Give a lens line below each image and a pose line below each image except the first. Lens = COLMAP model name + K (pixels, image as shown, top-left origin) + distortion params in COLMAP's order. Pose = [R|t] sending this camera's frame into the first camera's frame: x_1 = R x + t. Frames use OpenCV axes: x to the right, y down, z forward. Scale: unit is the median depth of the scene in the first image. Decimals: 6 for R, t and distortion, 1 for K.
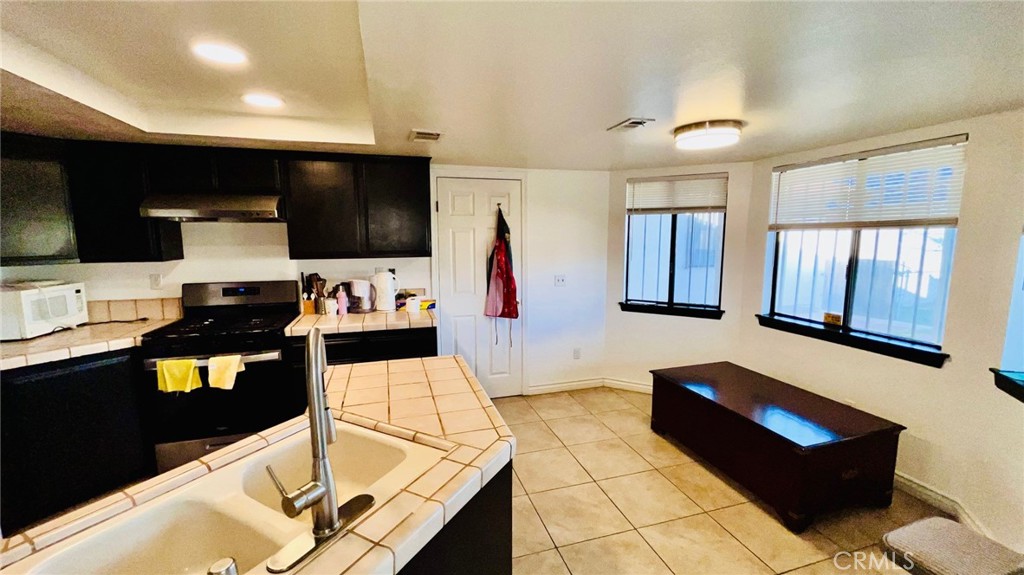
lens RADIAL K [[418.6, 0, 508.1], [0, 418.6, 290.6], [0, 0, 1]] dist [-0.002321, -0.000347]
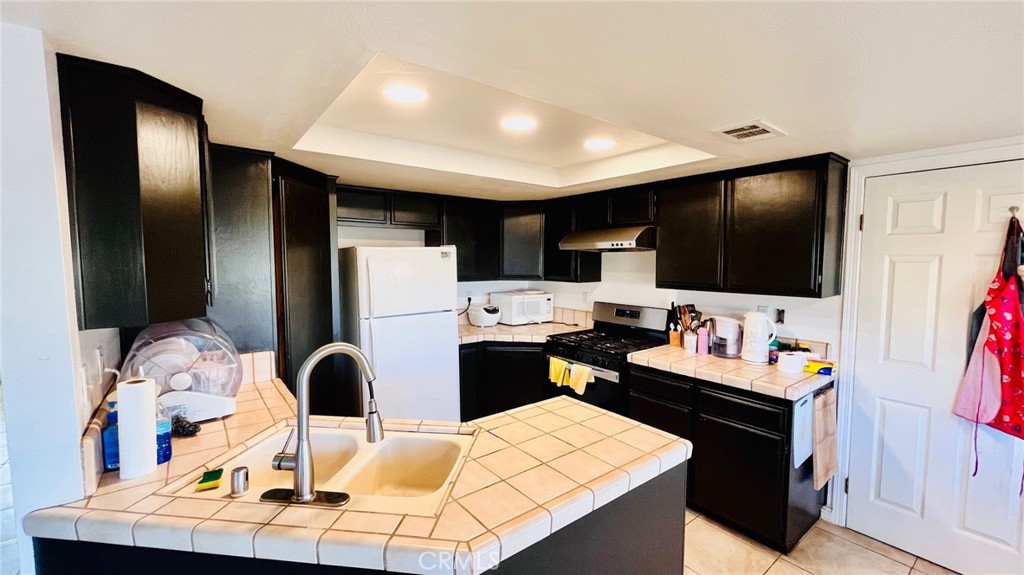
lens RADIAL K [[418.6, 0, 511.6], [0, 418.6, 285.0], [0, 0, 1]] dist [-0.002321, -0.000347]
pose [[0.355740, 0.062343, -0.932503, 0.291993], [-0.123408, 0.992169, 0.019254, -0.057748], [0.926402, 0.108230, 0.360648, 0.312633]]
